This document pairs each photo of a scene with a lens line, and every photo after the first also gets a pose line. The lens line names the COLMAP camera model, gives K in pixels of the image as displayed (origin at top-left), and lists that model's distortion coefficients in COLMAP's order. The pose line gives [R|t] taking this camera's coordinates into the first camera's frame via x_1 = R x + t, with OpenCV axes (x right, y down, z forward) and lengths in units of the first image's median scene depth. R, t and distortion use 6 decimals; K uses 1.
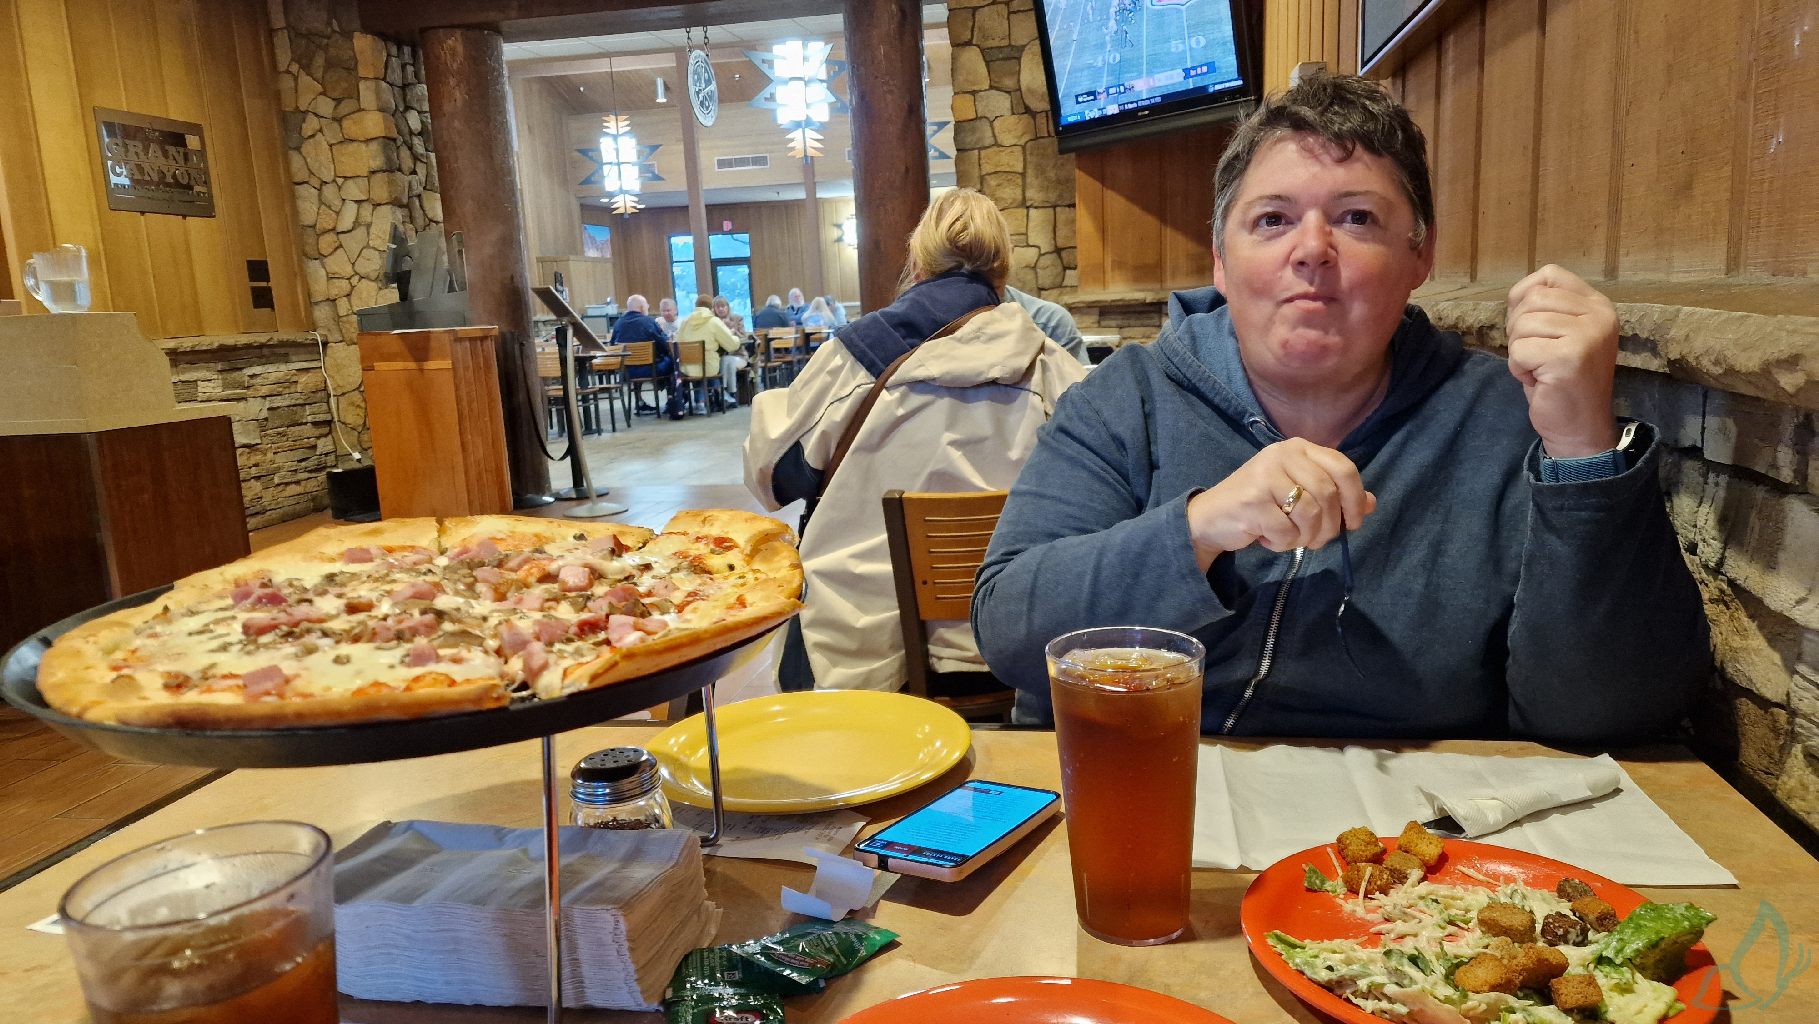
lens RADIAL K [[1246.7, 0, 909.5], [0, 1246.7, 512.0], [0, 0, 1]] dist [0.055034, -0.001629]
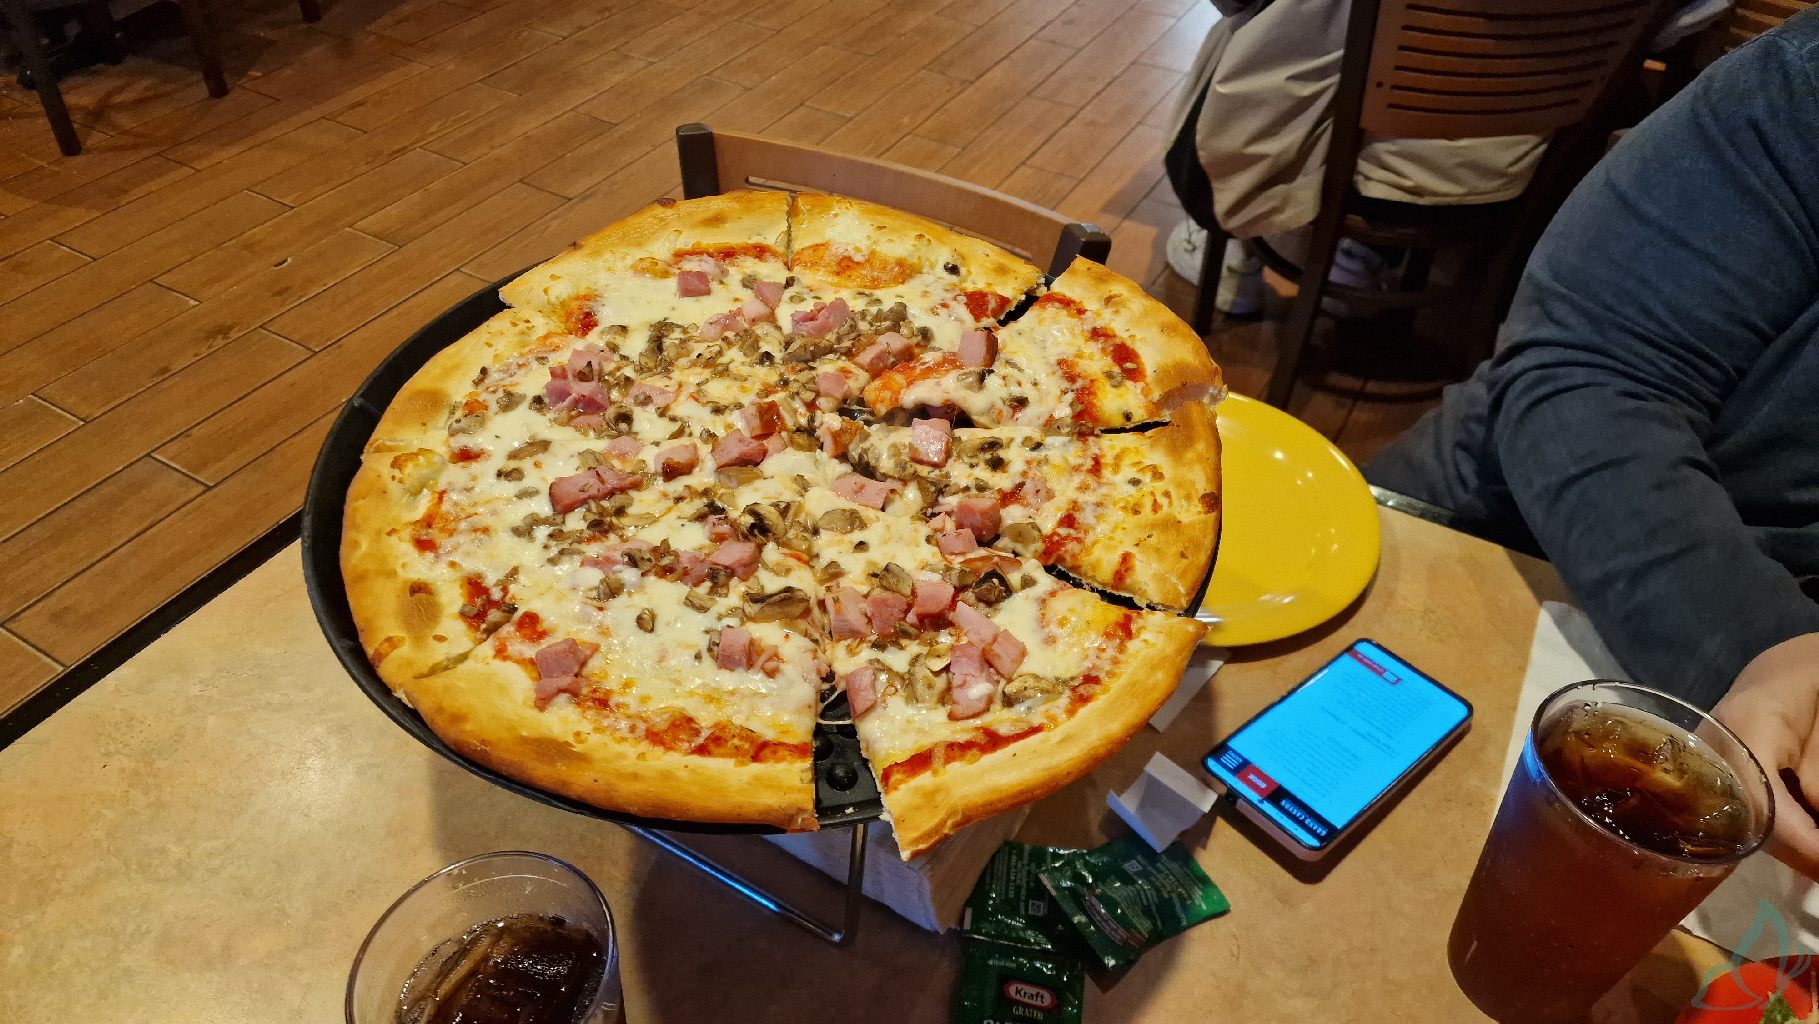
lens RADIAL K [[1246.7, 0, 909.5], [0, 1246.7, 512.0], [0, 0, 1]] dist [0.055034, -0.001629]
pose [[0.945187, 0.258162, -0.199934, -0.111088], [-0.113119, 0.833266, 0.541176, -0.333067], [0.306309, -0.488896, 0.816796, 0.332166]]
